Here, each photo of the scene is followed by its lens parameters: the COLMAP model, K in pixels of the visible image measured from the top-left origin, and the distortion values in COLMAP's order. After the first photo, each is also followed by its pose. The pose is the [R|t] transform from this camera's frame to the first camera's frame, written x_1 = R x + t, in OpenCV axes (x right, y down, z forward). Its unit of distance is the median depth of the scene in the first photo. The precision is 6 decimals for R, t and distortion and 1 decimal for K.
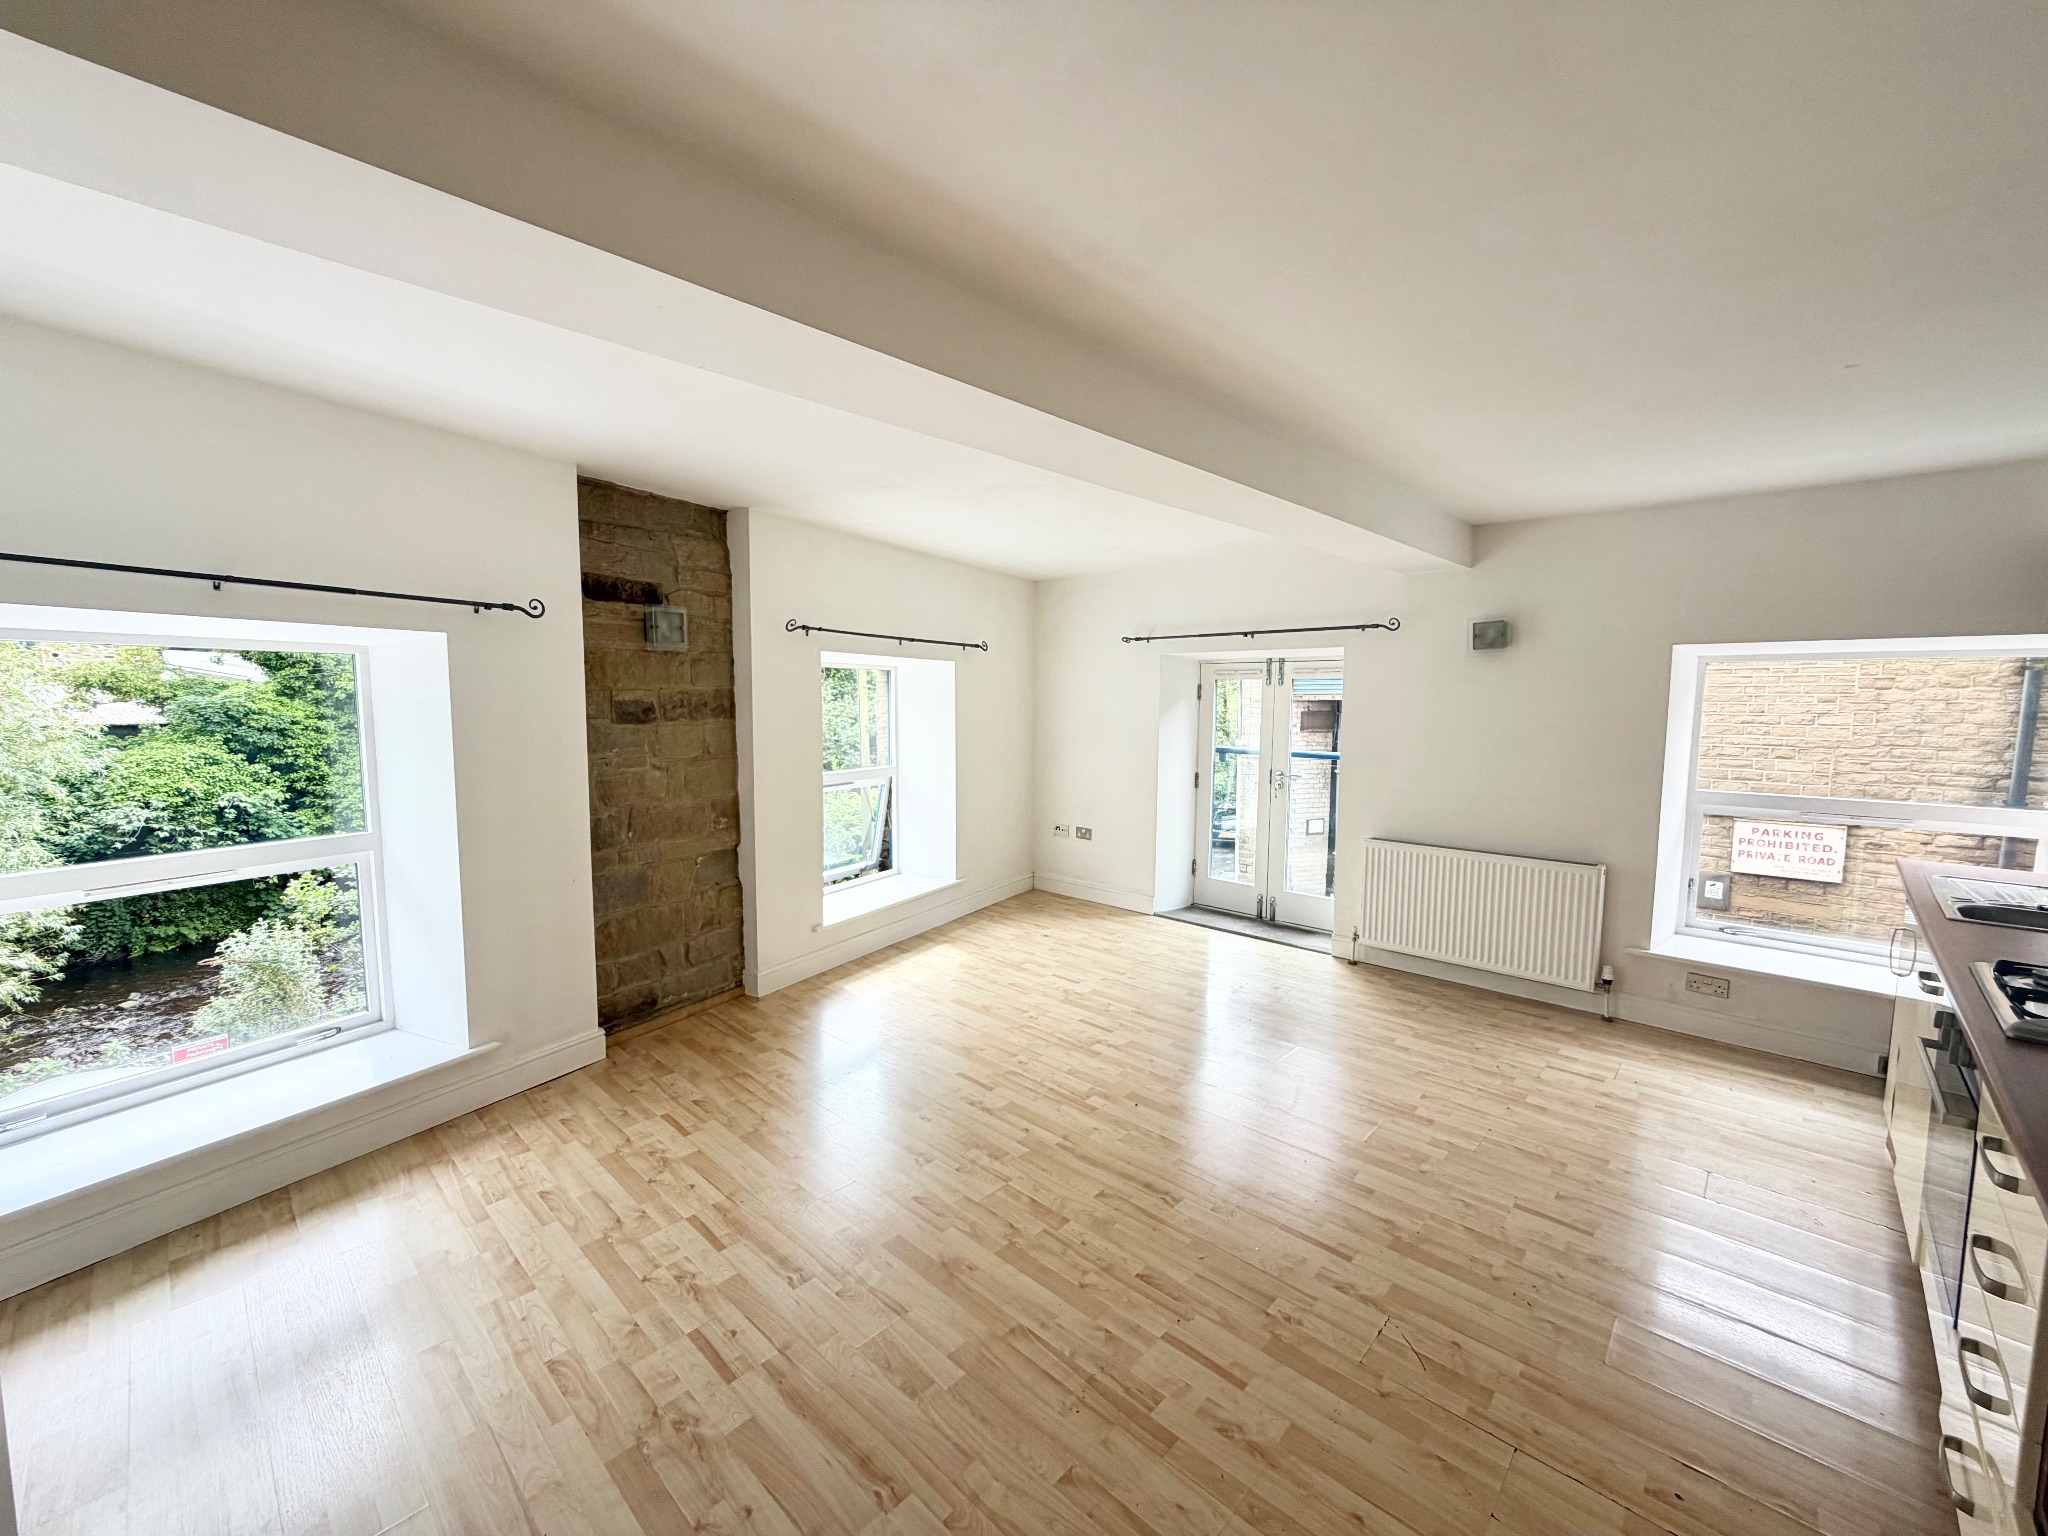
lens RADIAL K [[814.8, 0, 1019.4], [0, 814.8, 767.0], [0, 0, 1]] dist [0.000396, -0.000267]
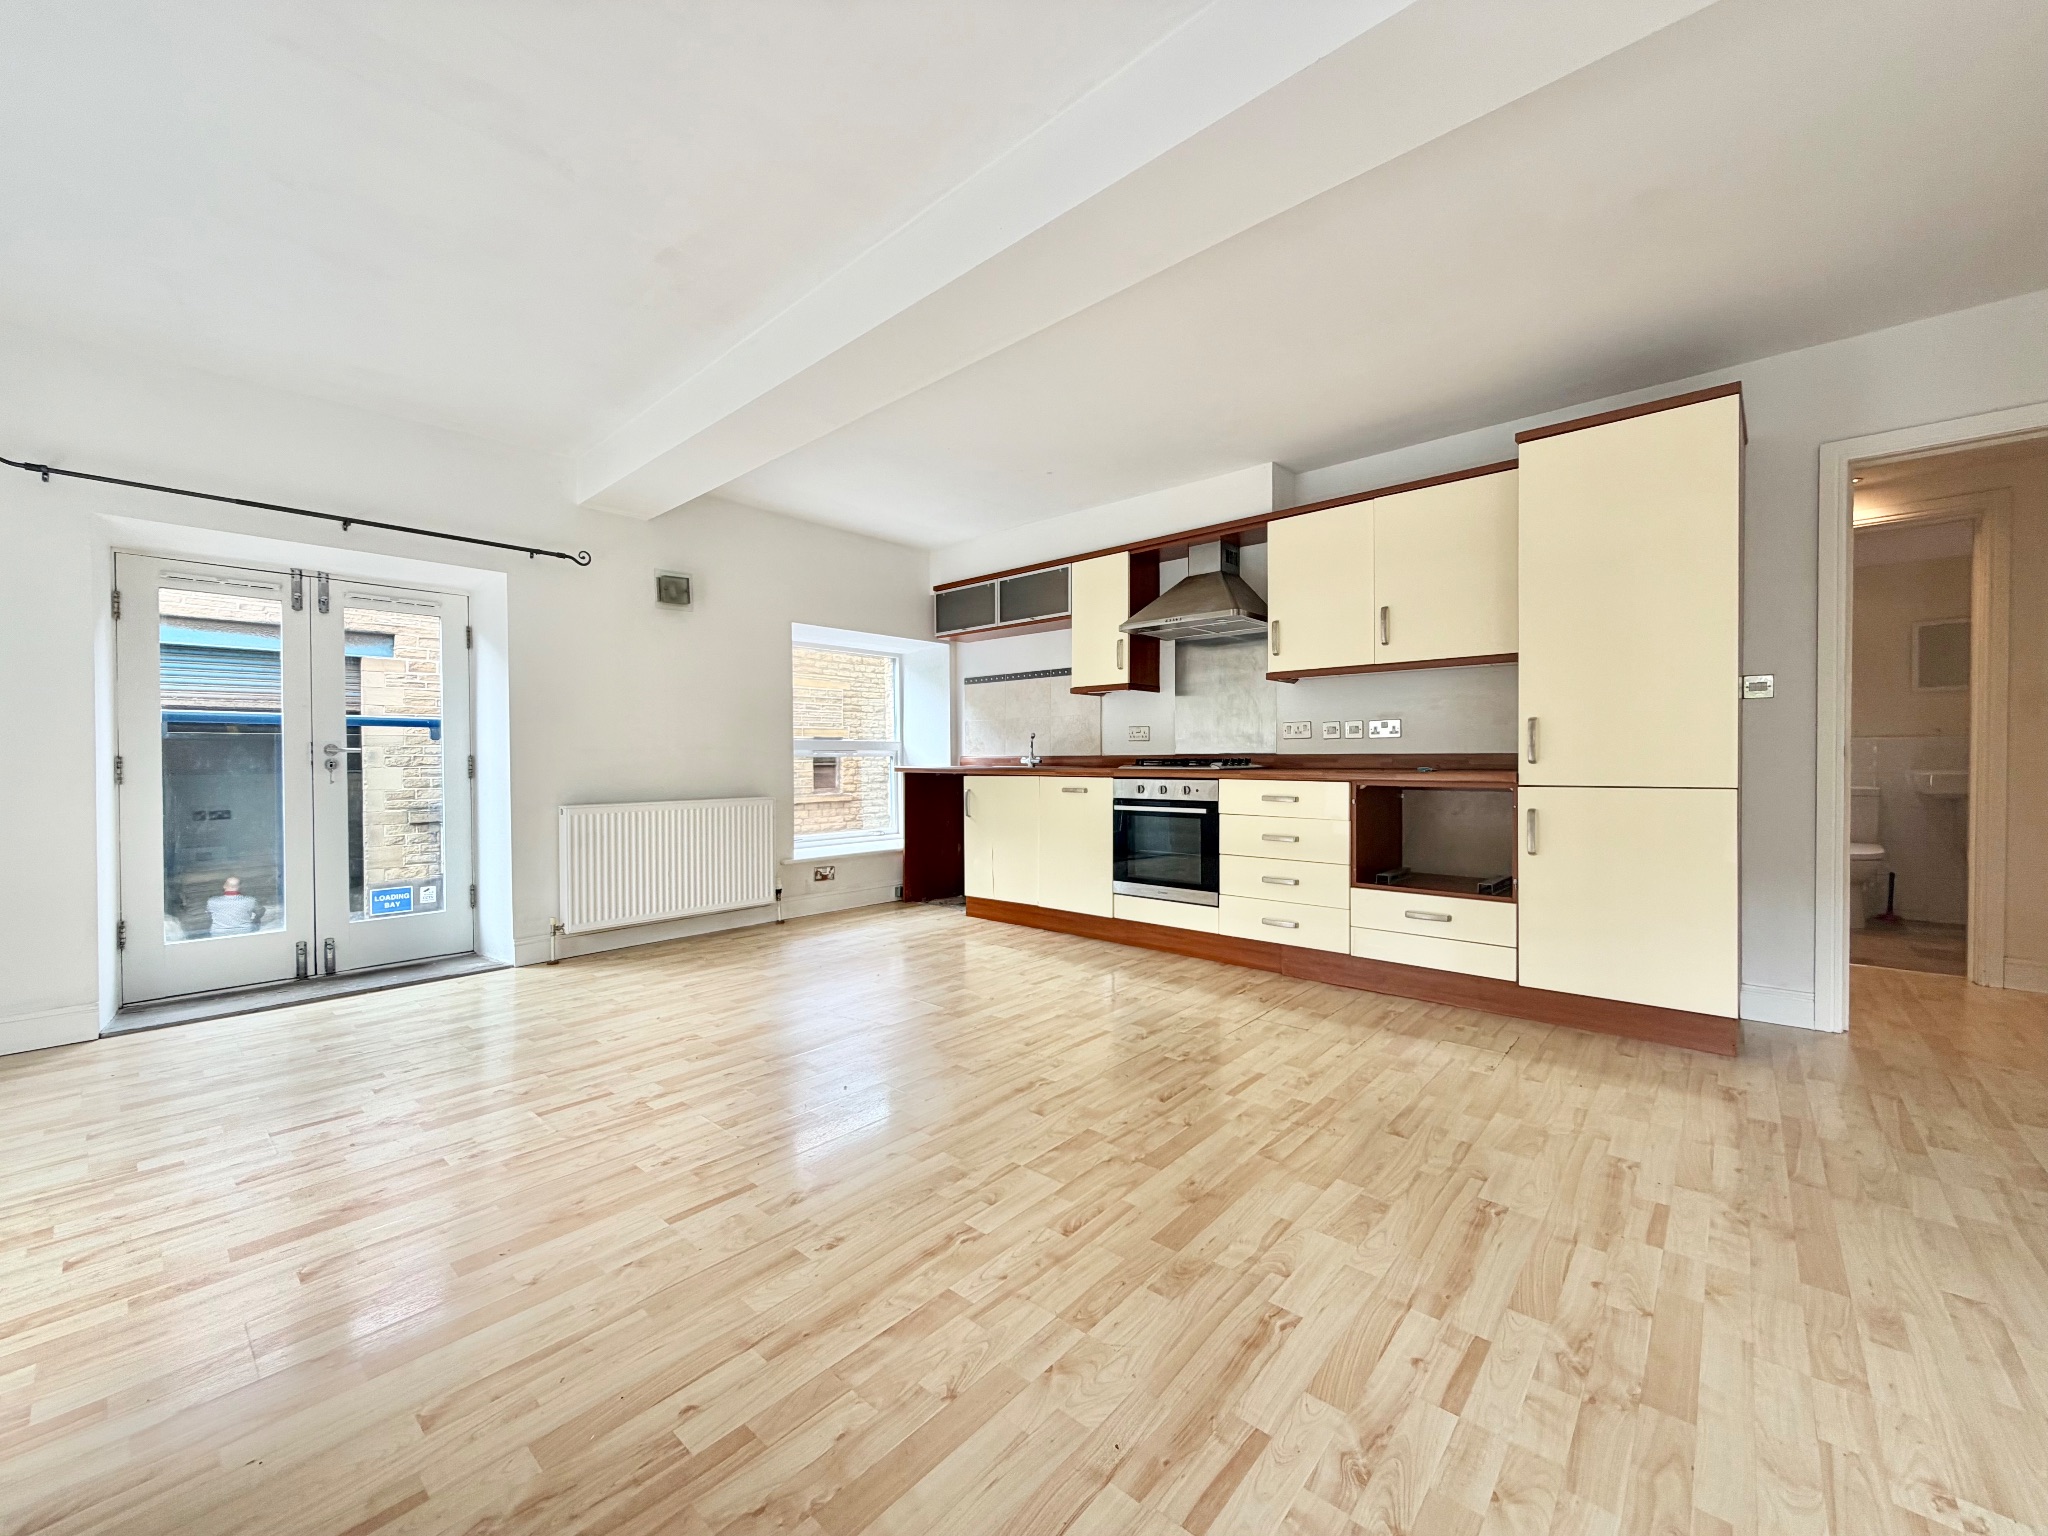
lens RADIAL K [[813.1, 0, 1019.7], [0, 813.1, 769.9], [0, 0, 1]] dist [-0.002417, -0.000428]
pose [[-0.028196, -0.021496, 0.999371, -0.609511], [0.087507, 0.995877, 0.023889, 0.102595], [-0.995765, 0.088125, -0.026199, 0.794838]]
